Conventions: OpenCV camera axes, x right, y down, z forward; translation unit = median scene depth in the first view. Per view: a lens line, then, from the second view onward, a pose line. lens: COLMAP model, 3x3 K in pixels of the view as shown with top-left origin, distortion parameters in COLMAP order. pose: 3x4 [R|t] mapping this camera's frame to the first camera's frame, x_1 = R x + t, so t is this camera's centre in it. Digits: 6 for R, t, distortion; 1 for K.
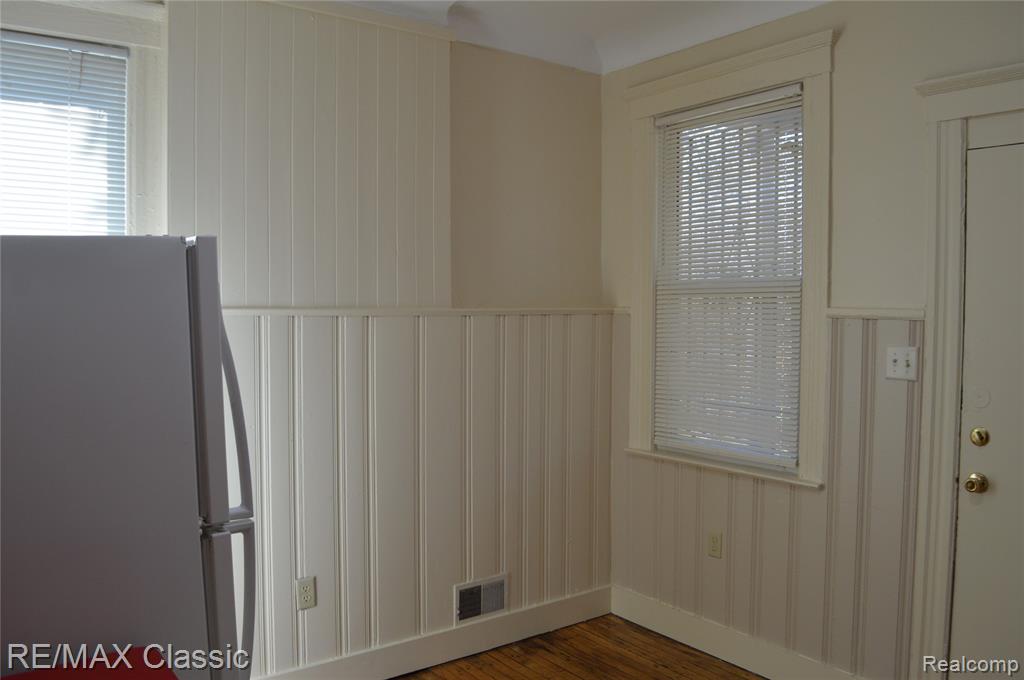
lens RADIAL K [[809.6, 0, 509.2], [0, 809.6, 347.6], [0, 0, 1]] dist [-0.115856, 0.027614]
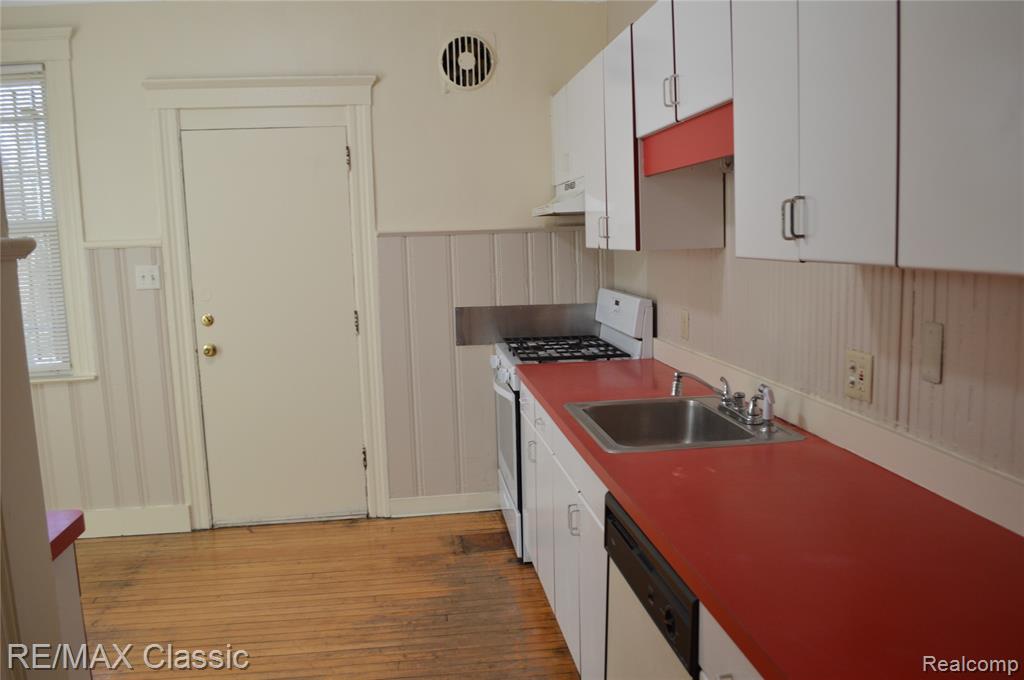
lens RADIAL K [[809.6, 0, 511.8], [0, 809.6, 340.4], [0, 0, 1]] dist [-0.115856, 0.027614]
pose [[0.484377, -0.133292, 0.864646, -0.432813], [0.078755, 0.990956, 0.108645, 0.028470], [-0.871307, 0.015470, 0.490494, -0.272413]]
